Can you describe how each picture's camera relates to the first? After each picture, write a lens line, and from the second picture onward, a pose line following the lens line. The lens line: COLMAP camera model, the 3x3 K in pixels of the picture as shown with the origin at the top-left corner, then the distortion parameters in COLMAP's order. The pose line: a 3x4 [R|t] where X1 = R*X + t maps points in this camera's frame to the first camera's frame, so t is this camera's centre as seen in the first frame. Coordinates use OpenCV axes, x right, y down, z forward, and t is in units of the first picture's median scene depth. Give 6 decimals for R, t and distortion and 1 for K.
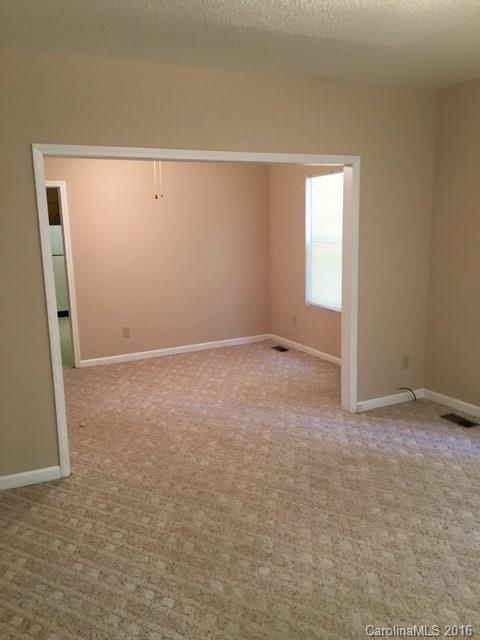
lens RADIAL K [[547.1, 0, 240.0], [0, 547.1, 320.0], [0, 0, 1]] dist [0.004162, -0.002272]
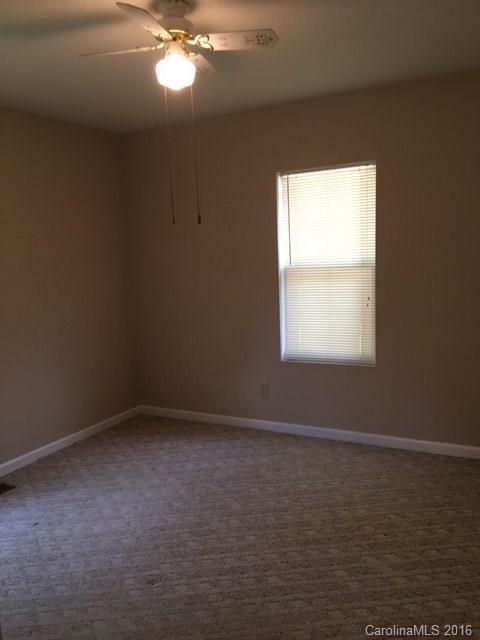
lens RADIAL K [[553.4, 0, 240.0], [0, 553.4, 320.0], [0, 0, 1]] dist [0.009935, 0.004584]
pose [[0.819269, -0.079520, 0.567869, -0.366833], [0.126808, 0.990943, -0.044183, -0.068575], [-0.559213, 0.108208, 0.821932, 0.562085]]
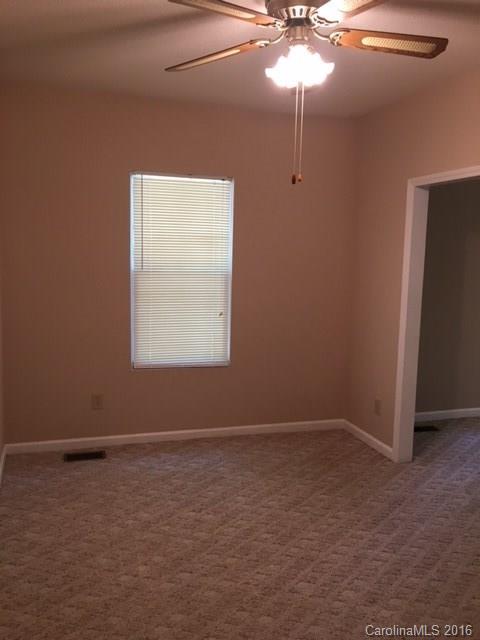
lens RADIAL K [[547.1, 0, 240.0], [0, 547.1, 320.0], [0, 0, 1]] dist [0.004162, -0.002272]
pose [[0.153581, -0.102309, 0.982825, -0.569255], [0.147534, 0.985851, 0.079570, -0.138990], [-0.977060, 0.132780, 0.166503, 0.898222]]
